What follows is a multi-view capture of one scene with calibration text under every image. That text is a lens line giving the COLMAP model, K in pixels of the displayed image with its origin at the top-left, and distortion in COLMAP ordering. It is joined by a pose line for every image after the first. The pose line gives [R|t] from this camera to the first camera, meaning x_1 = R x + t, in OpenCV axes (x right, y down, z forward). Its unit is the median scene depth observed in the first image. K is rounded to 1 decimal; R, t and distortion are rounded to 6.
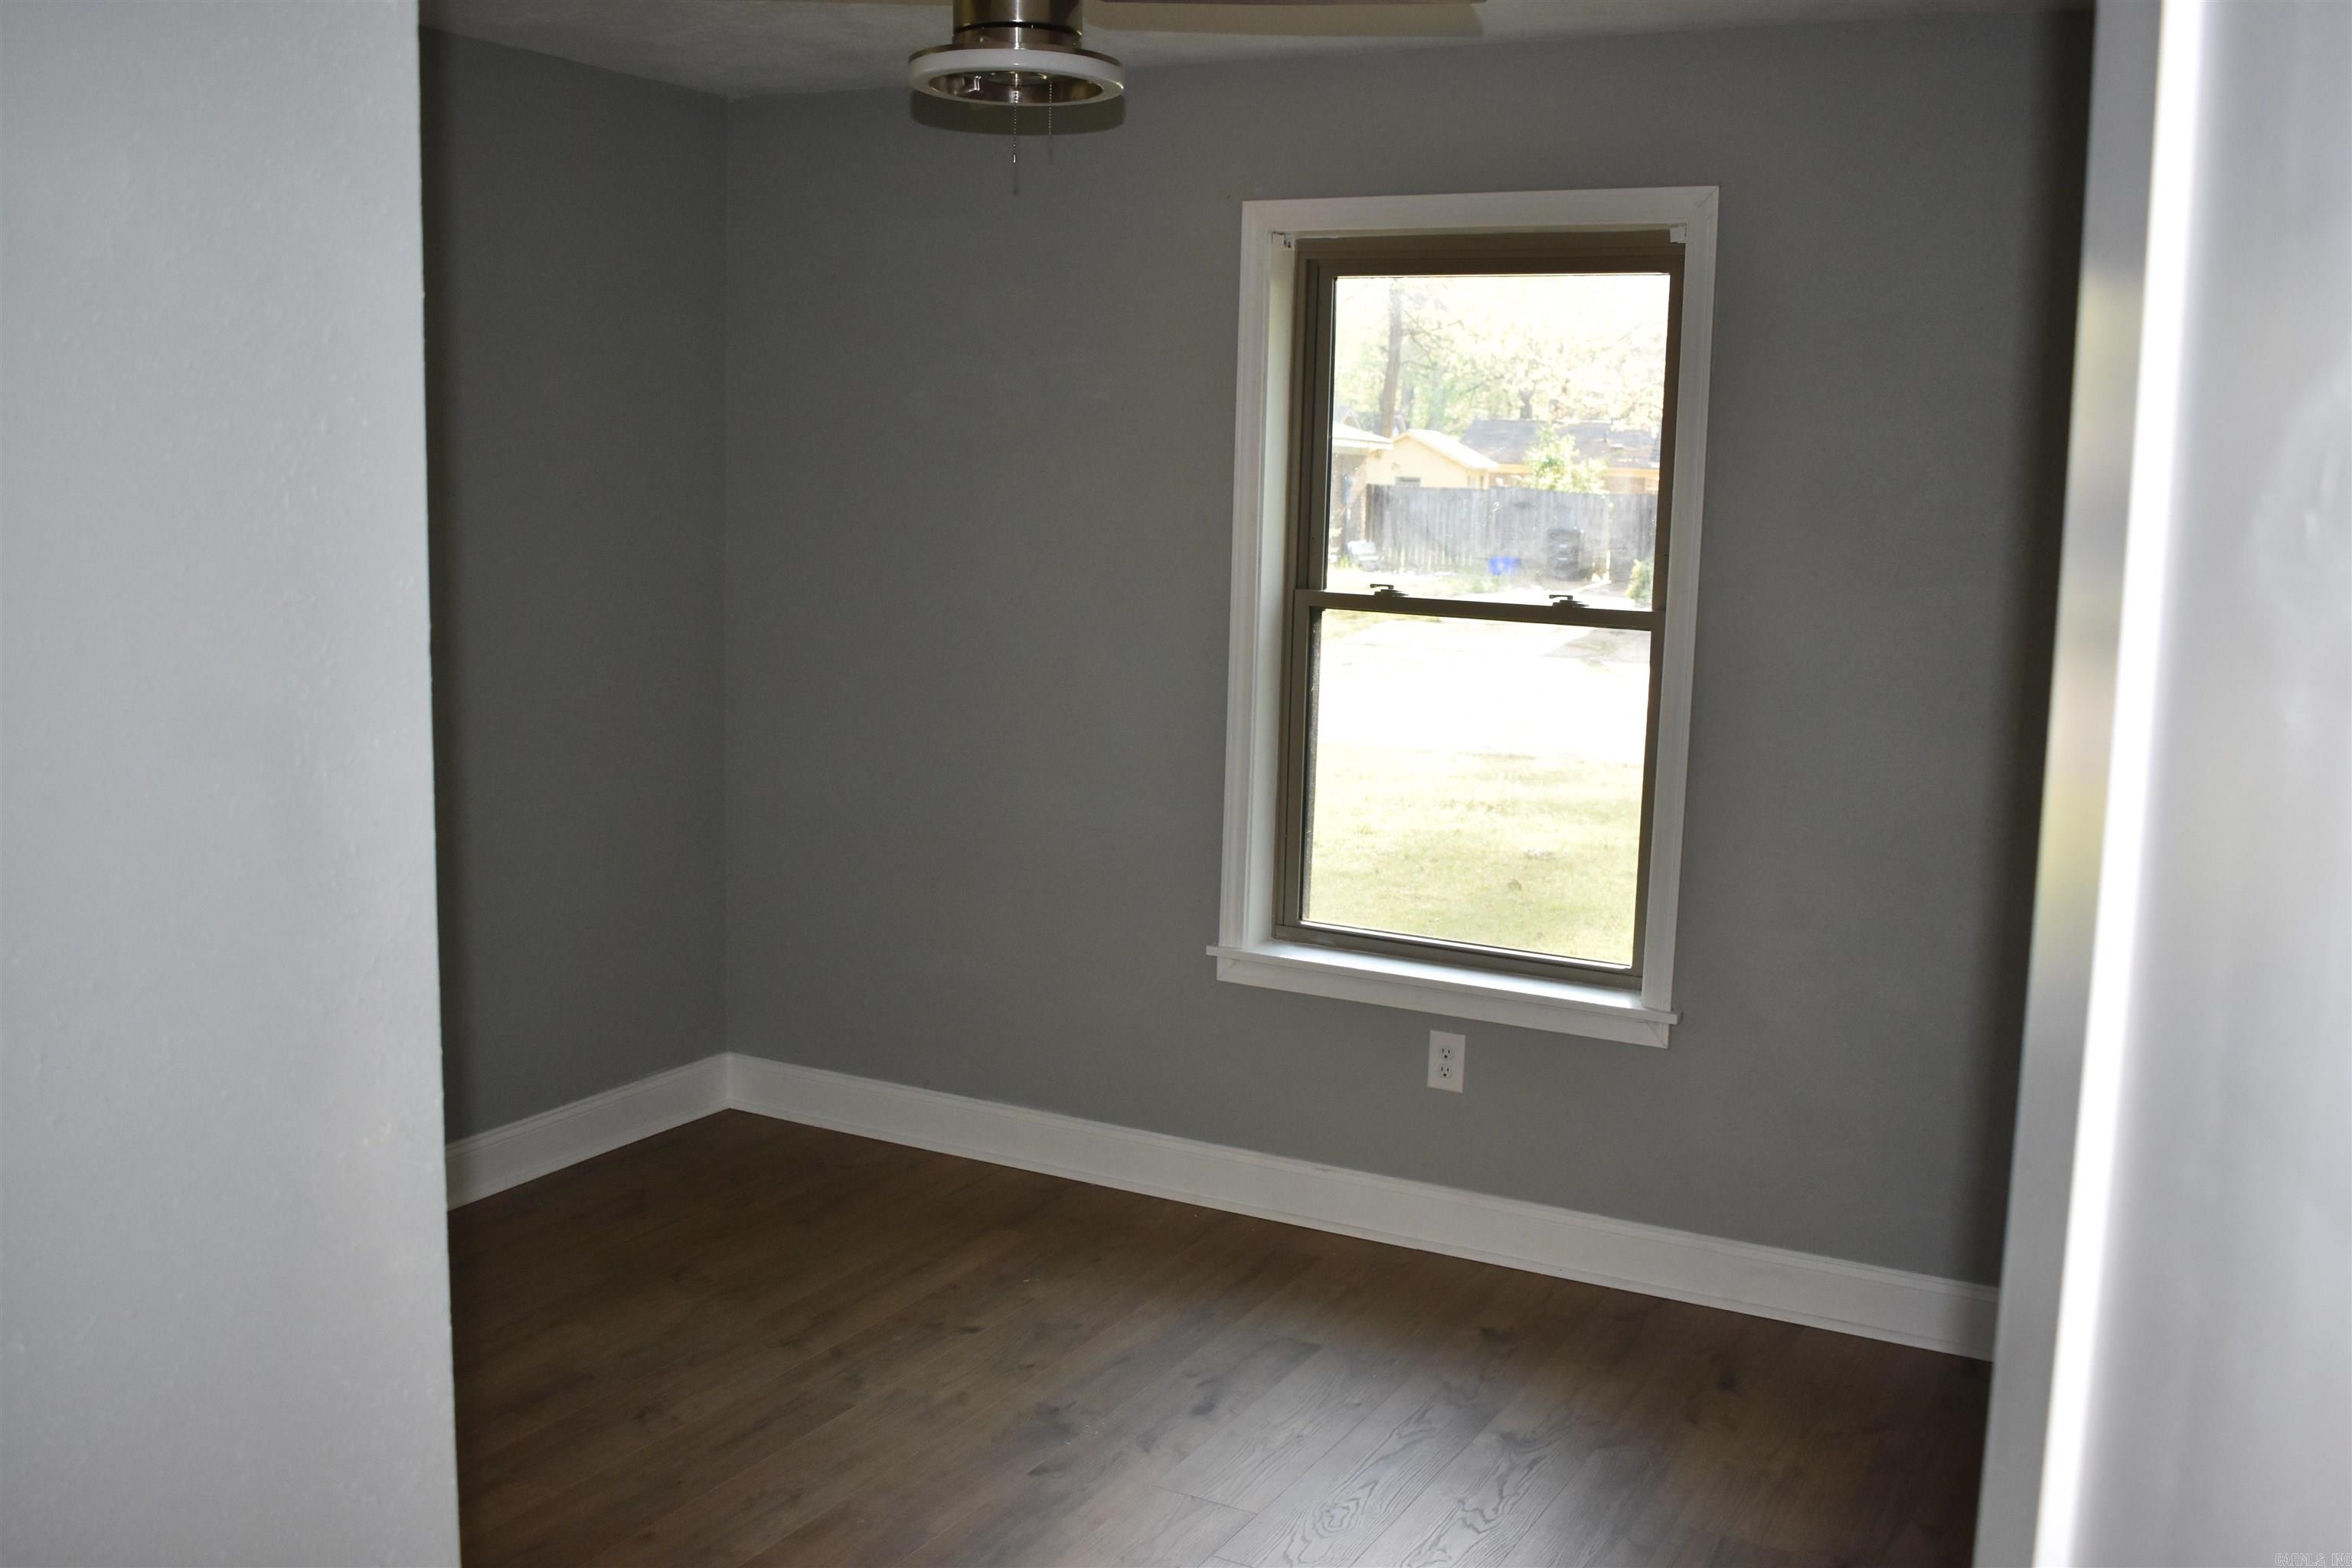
lens RADIAL K [[2124.1, 0, 1176.0], [0, 2124.1, 784.0], [0, 0, 1]] dist [-0.061033, -0.002570]
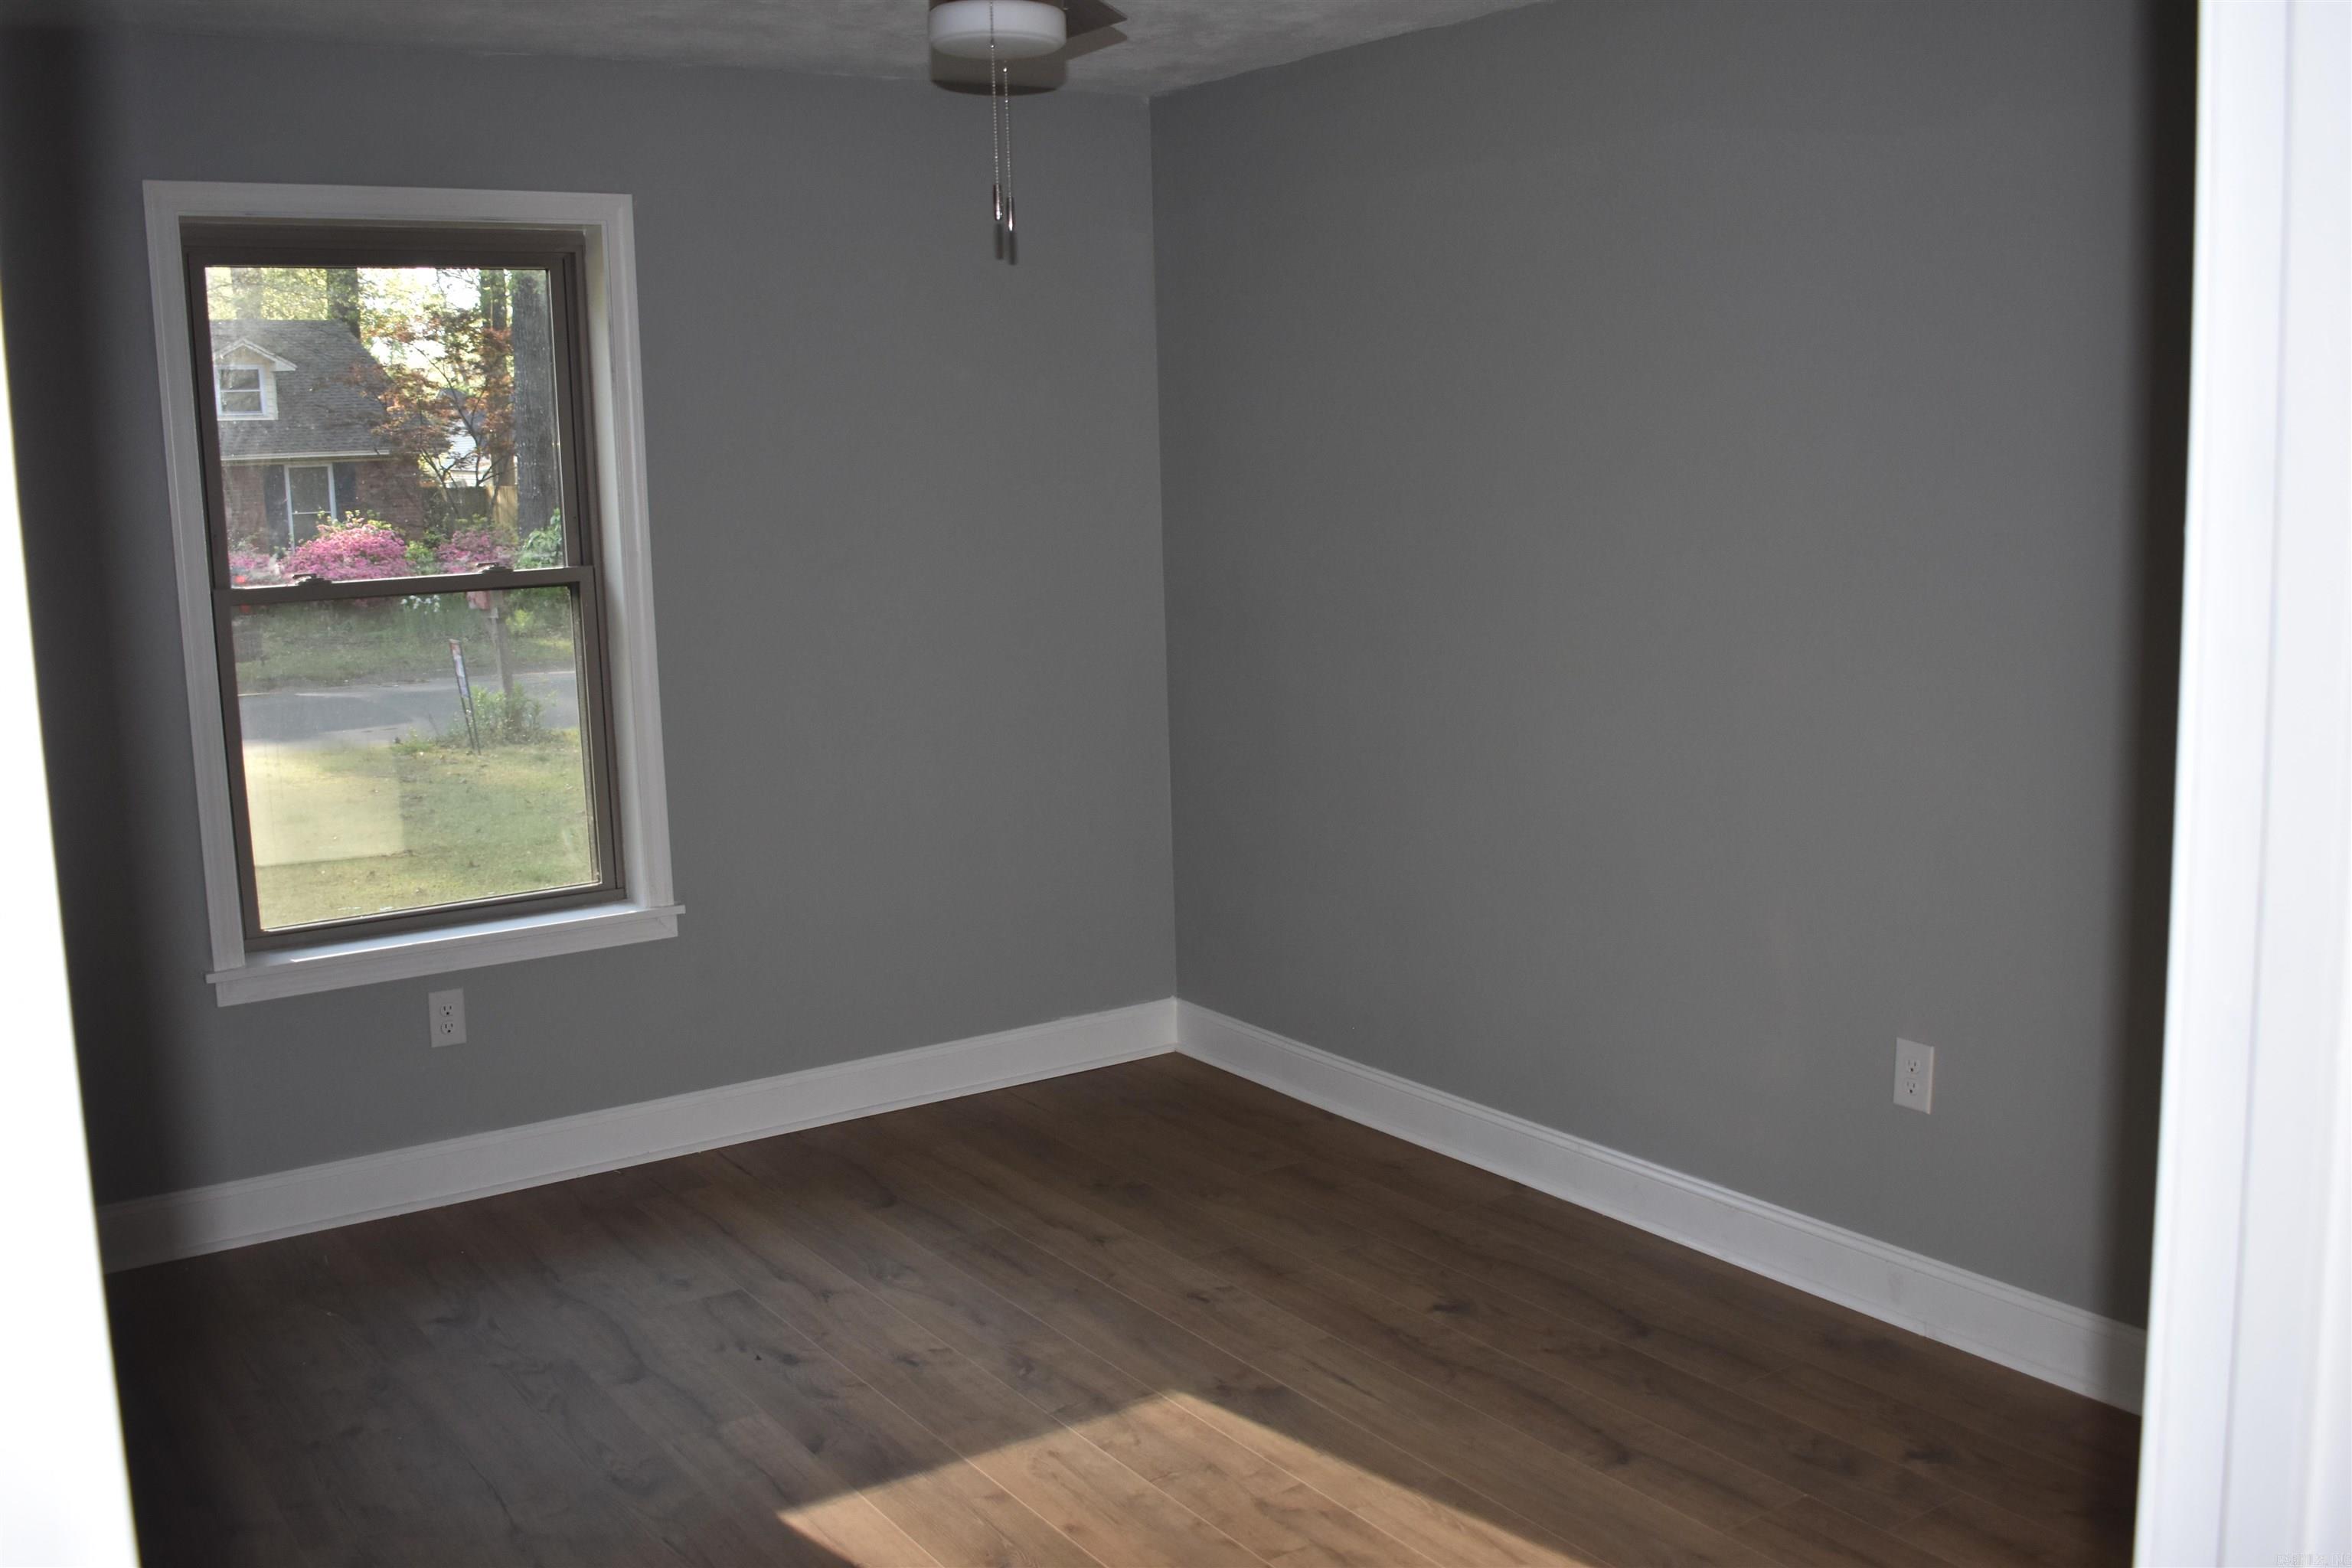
lens RADIAL K [[2124.1, 0, 1176.0], [0, 2124.1, 784.0], [0, 0, 1]] dist [-0.061033, -0.002570]
pose [[0.433322, -0.177834, 0.883520, -0.616389], [0.155946, 0.980346, 0.120839, -0.052771], [-0.887644, 0.085419, 0.452538, 0.194282]]
